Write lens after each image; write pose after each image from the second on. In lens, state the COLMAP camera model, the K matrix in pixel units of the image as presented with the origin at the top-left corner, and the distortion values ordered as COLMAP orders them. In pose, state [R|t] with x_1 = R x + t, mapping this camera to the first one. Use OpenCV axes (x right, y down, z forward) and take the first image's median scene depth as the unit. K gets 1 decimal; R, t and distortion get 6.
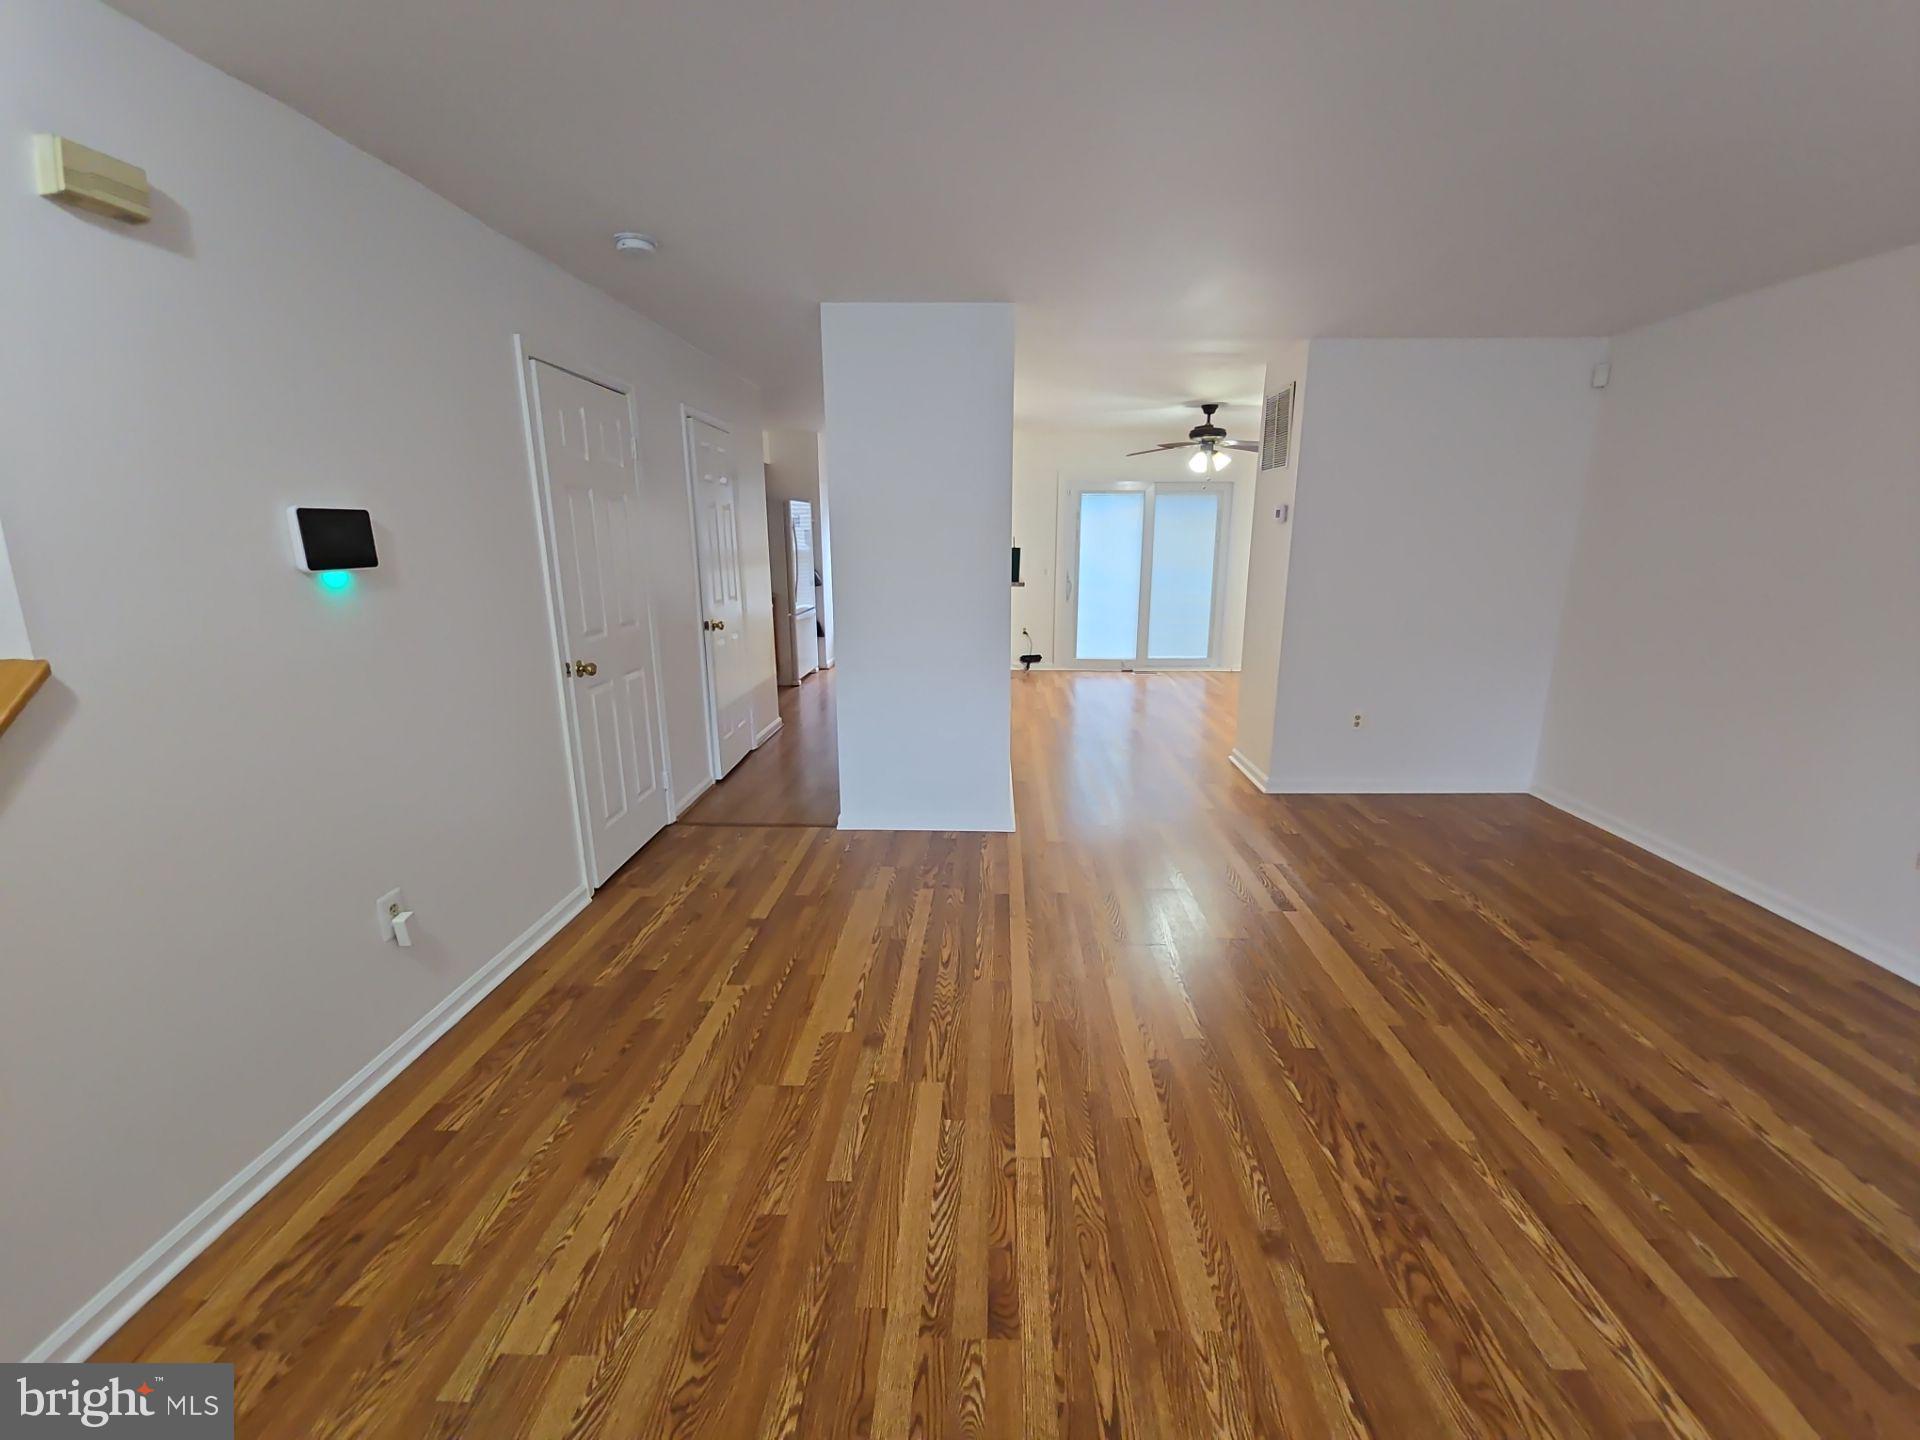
lens RADIAL K [[780.7, 0, 983.0], [0, 780.7, 717.4], [0, 0, 1]] dist [0.004418, -0.004068]
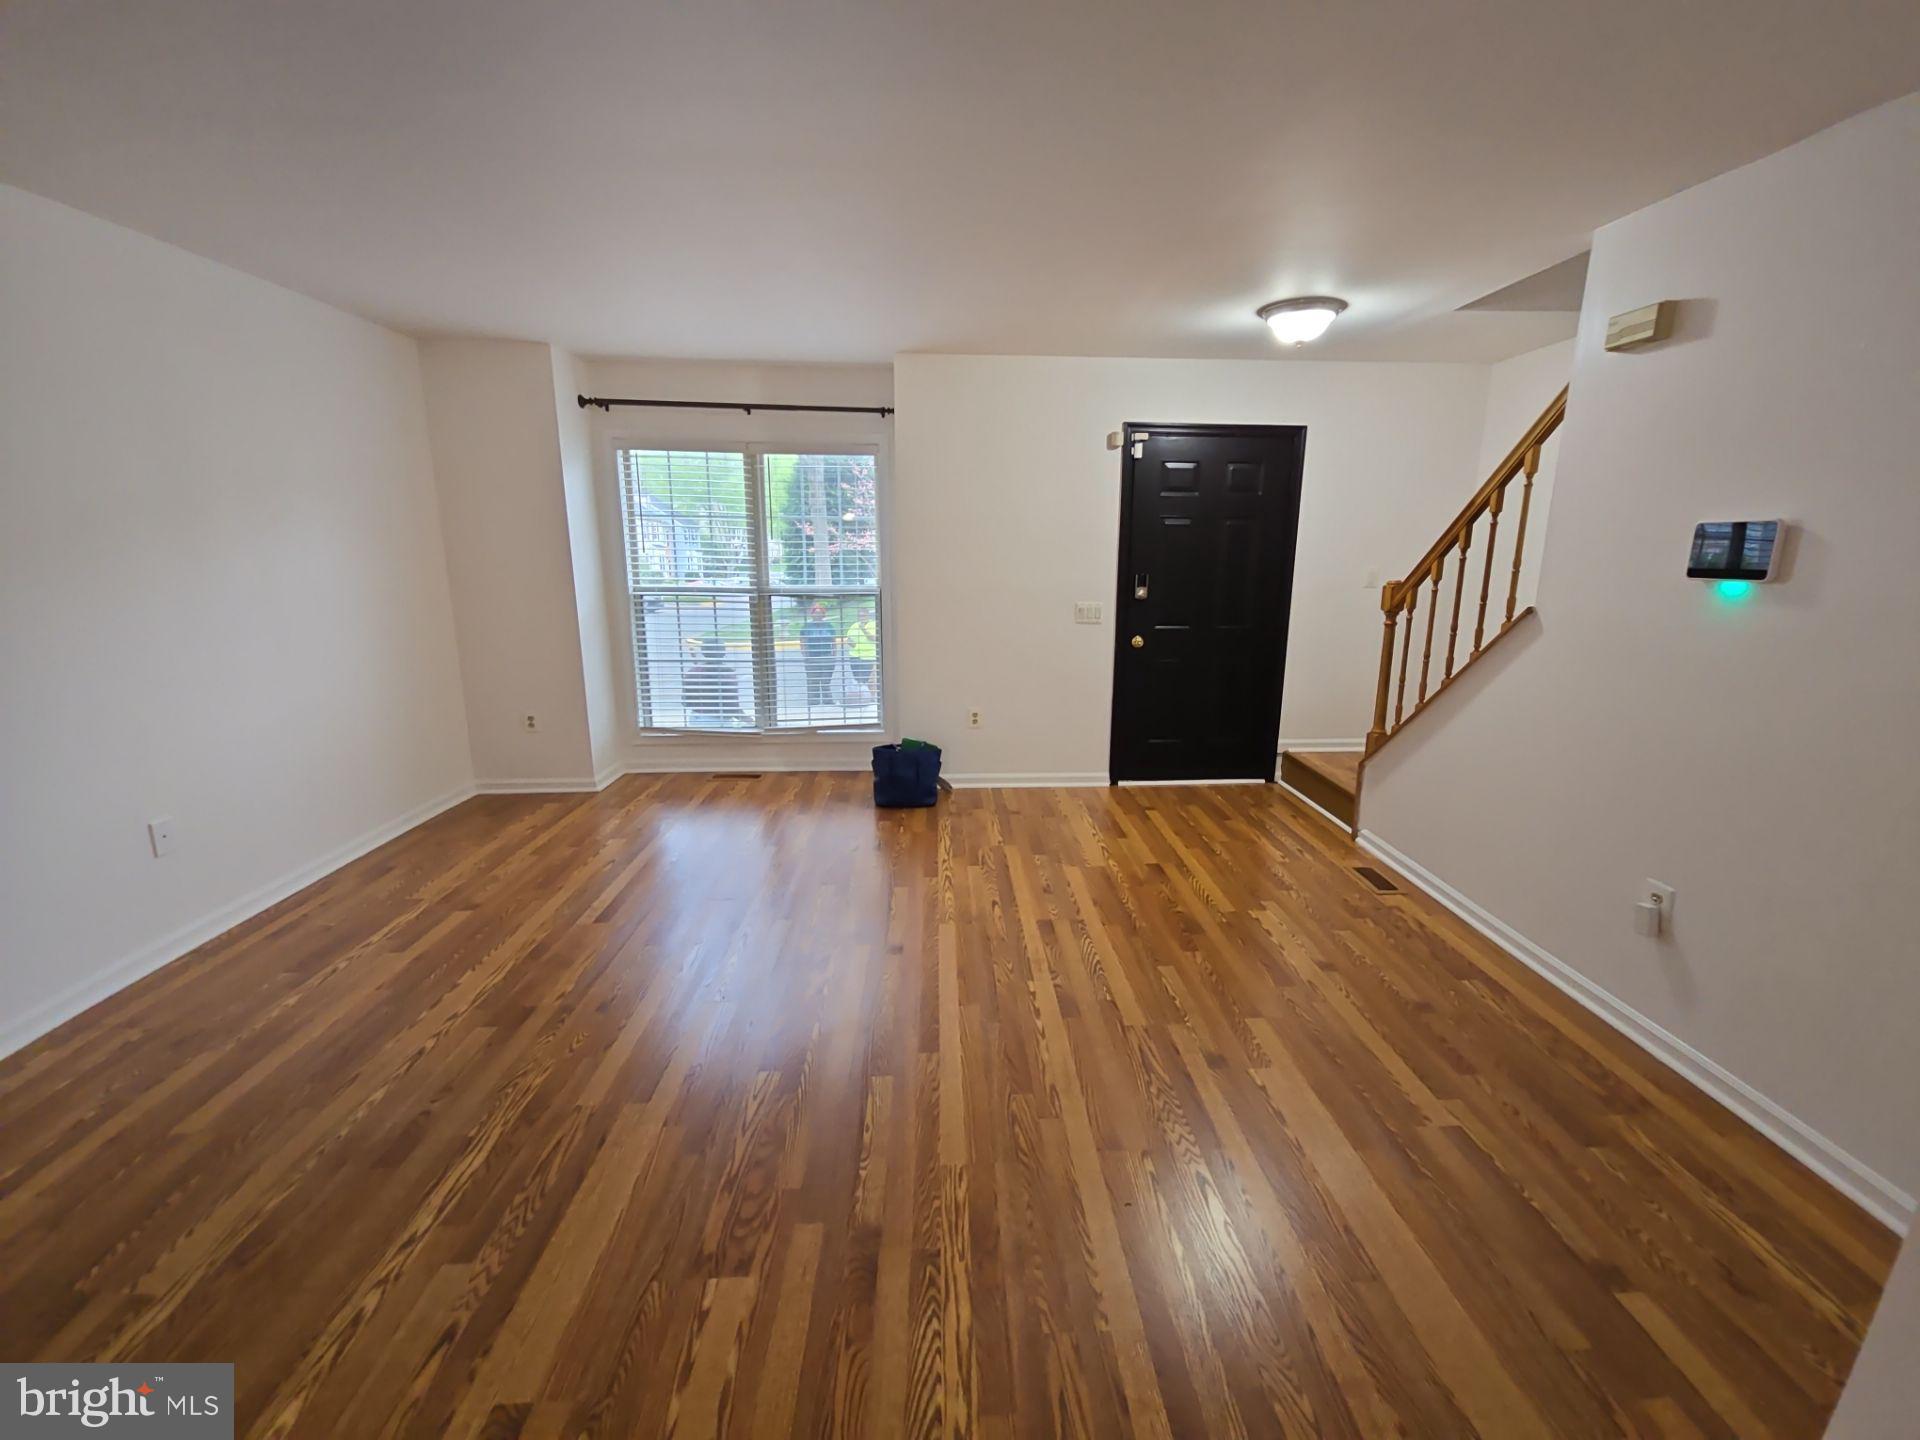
lens RADIAL K [[780.7, 0, 981.6], [0, 780.7, 715.0], [0, 0, 1]] dist [0.004418, -0.004068]
pose [[-0.996848, 0.006078, -0.079106, 0.238691], [-0.028595, 0.902524, 0.429690, -0.406242], [0.074007, 0.430597, -0.899505, 1.770333]]
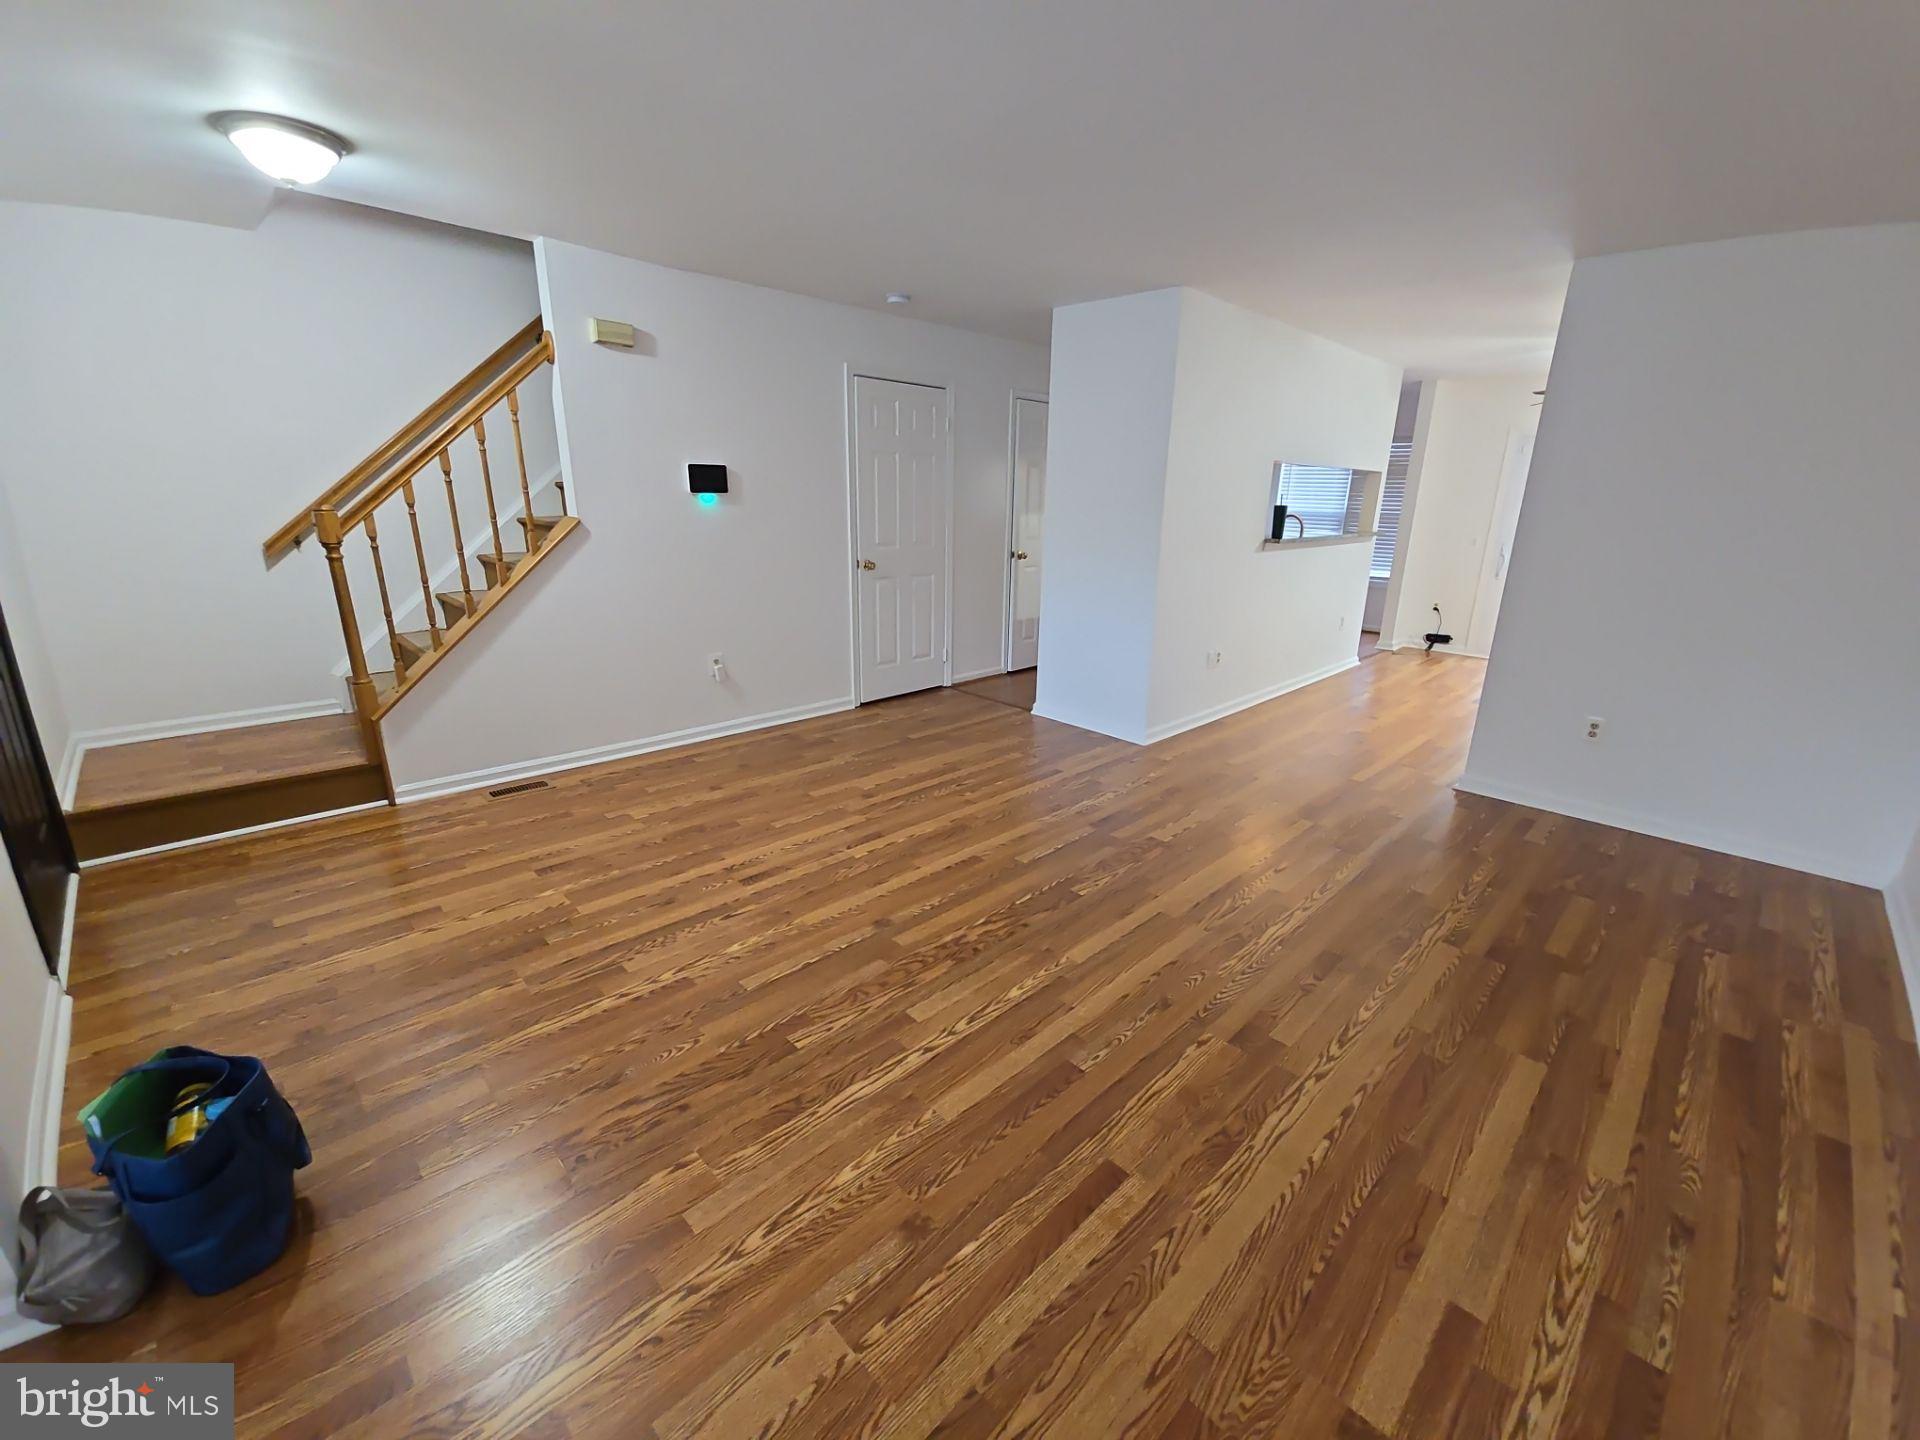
lens RADIAL K [[780.7, 0, 982.0], [0, 780.7, 715.3], [0, 0, 1]] dist [0.004418, -0.004068]
pose [[0.724643, 0.207267, -0.657216, 1.128484], [-0.180751, 0.977473, 0.108972, 0.032289], [0.664997, 0.039827, 0.745783, -0.062799]]
